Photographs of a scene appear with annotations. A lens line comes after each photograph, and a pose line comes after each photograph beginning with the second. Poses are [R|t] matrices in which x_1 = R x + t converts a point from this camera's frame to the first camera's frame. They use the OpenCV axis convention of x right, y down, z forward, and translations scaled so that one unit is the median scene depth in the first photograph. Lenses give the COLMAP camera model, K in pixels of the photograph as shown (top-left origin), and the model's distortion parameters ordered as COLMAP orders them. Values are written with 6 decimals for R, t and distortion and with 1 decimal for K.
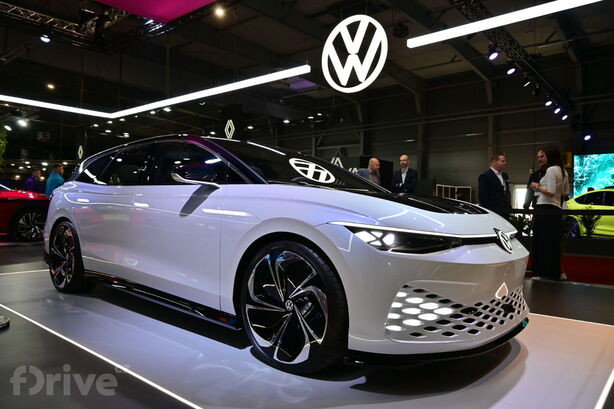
lens RADIAL K [[441.3, 0, 307.5], [0, 441.3, 205.3], [0, 0, 1]] dist [-0.004356, 0.000598]
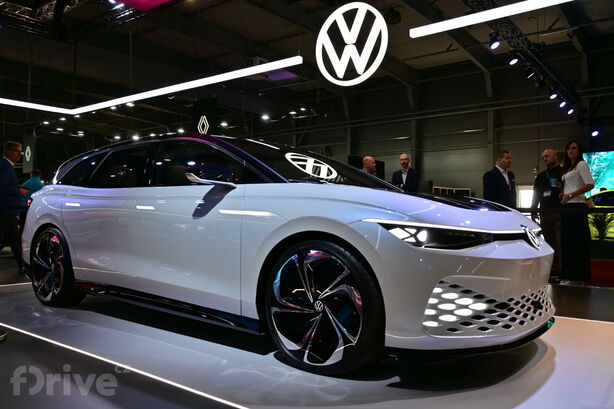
lens RADIAL K [[499.8, 0, 309.6], [0, 499.8, 205.4], [0, 0, 1]] dist [-0.010709, 0.005681]
pose [[0.998885, -0.012501, 0.045530, -0.097861], [0.013080, 0.999837, -0.012459, 0.015463], [-0.045367, 0.013041, 0.998885, -0.094783]]
